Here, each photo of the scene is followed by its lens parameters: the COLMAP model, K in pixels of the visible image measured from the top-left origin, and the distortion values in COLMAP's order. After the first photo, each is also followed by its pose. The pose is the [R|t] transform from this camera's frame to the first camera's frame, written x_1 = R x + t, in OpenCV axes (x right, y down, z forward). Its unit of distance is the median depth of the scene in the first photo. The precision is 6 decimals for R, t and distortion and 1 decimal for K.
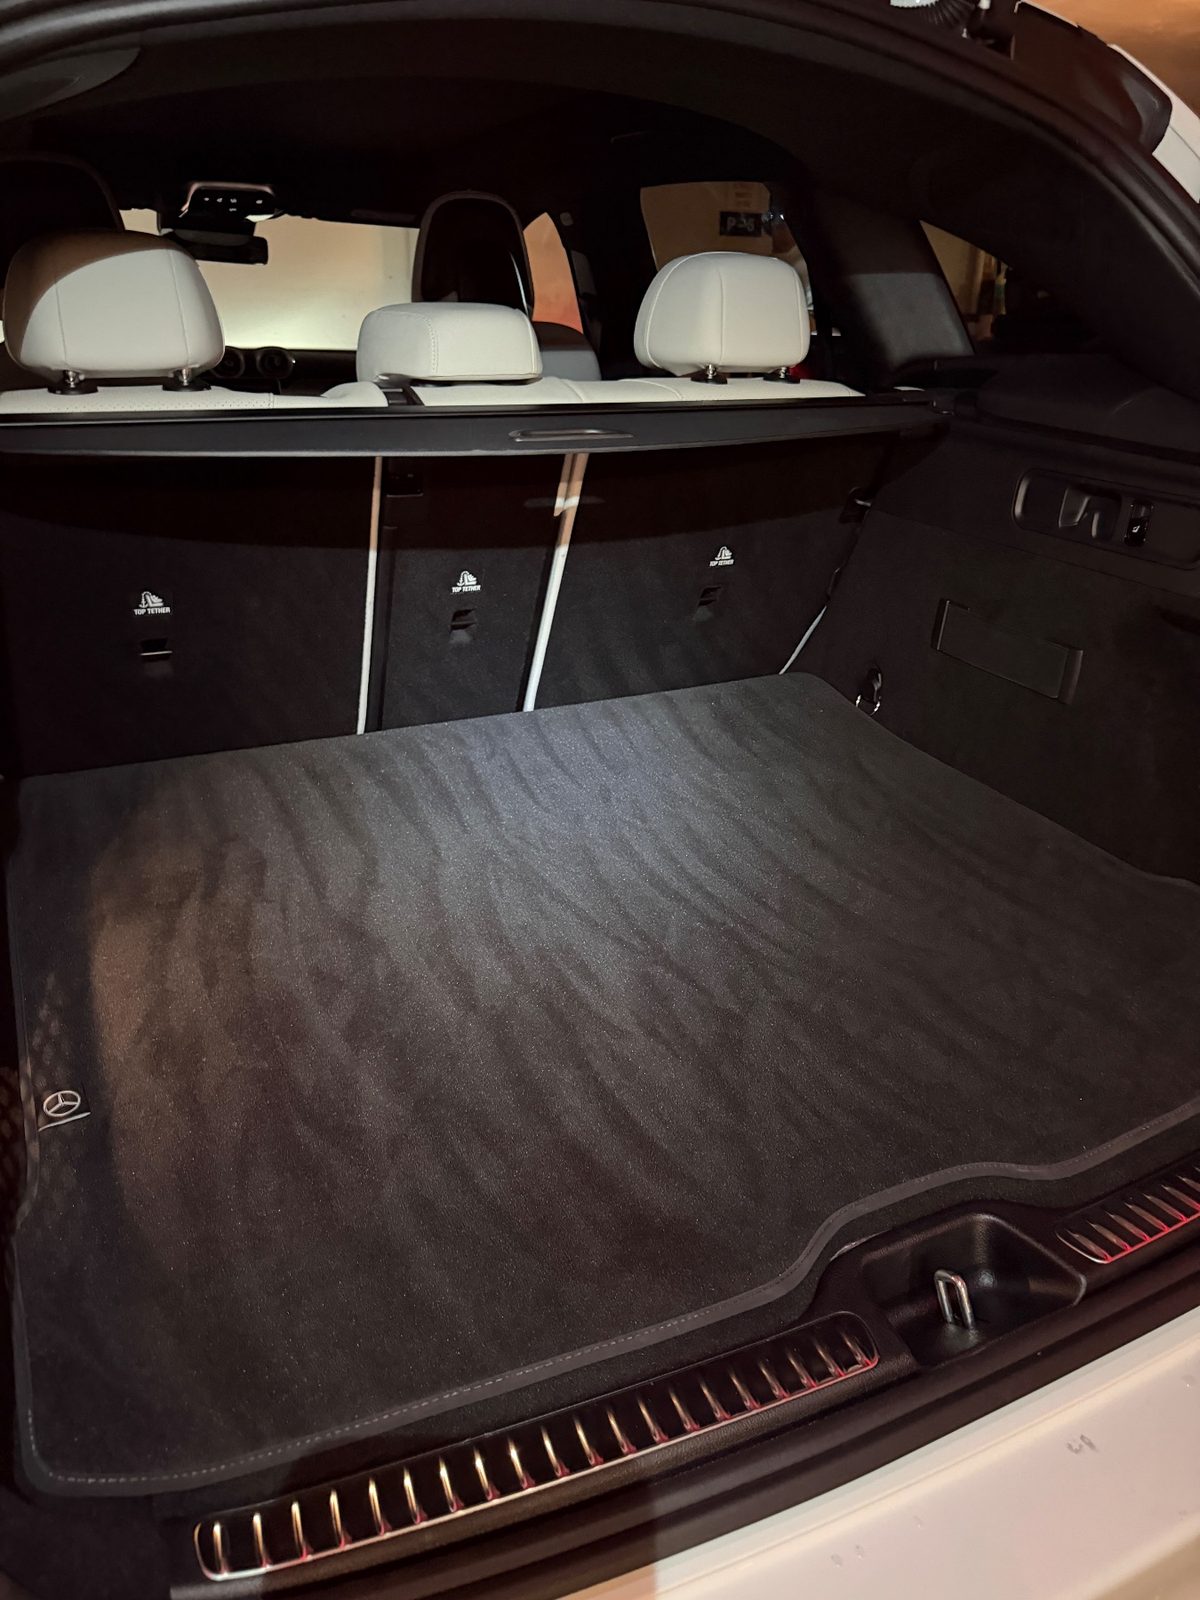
lens RADIAL K [[1153.2, 0, 600.0], [0, 1153.2, 800.0], [0, 0, 1]] dist [0.041759, -0.070234]
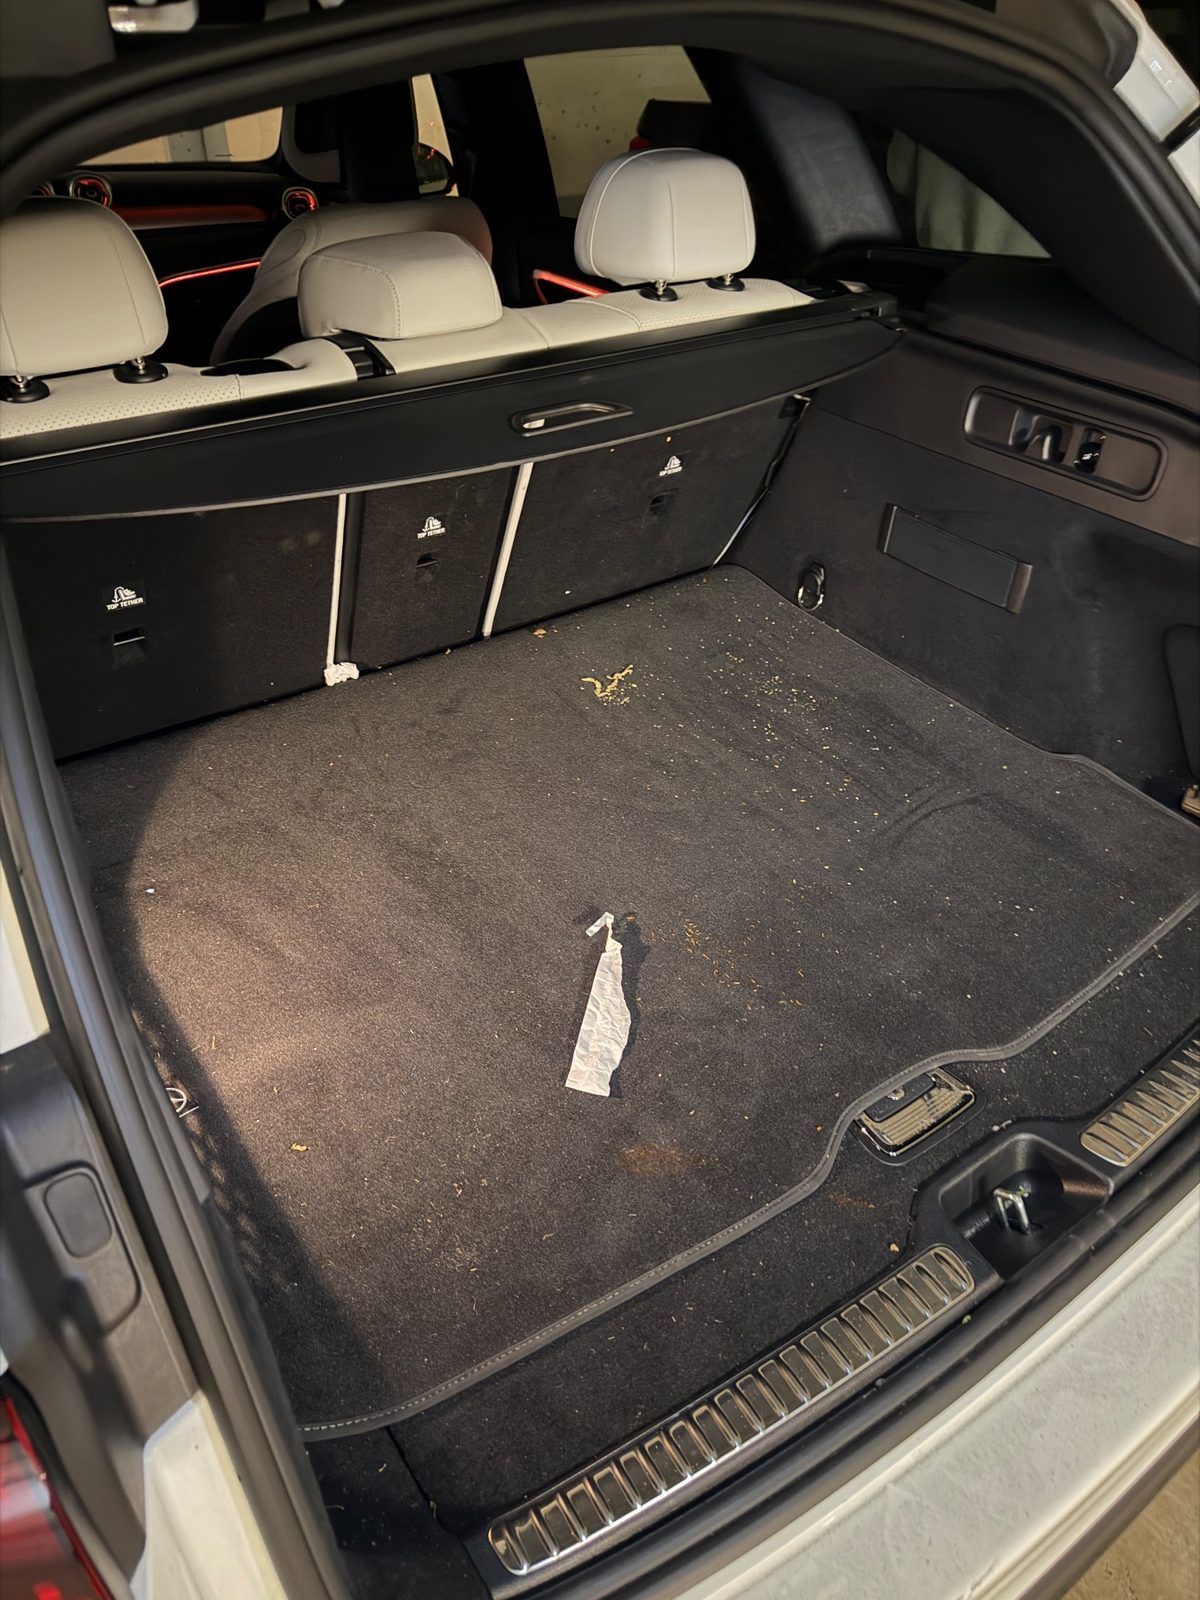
lens RADIAL K [[1153.2, 0, 600.0], [0, 1153.2, 800.0], [0, 0, 1]] dist [0.041759, -0.070234]
pose [[0.983942, -0.111068, 0.139723, -0.151897], [0.078847, 0.972755, 0.218016, -0.182606], [-0.160131, -0.203498, 0.965892, -0.019206]]
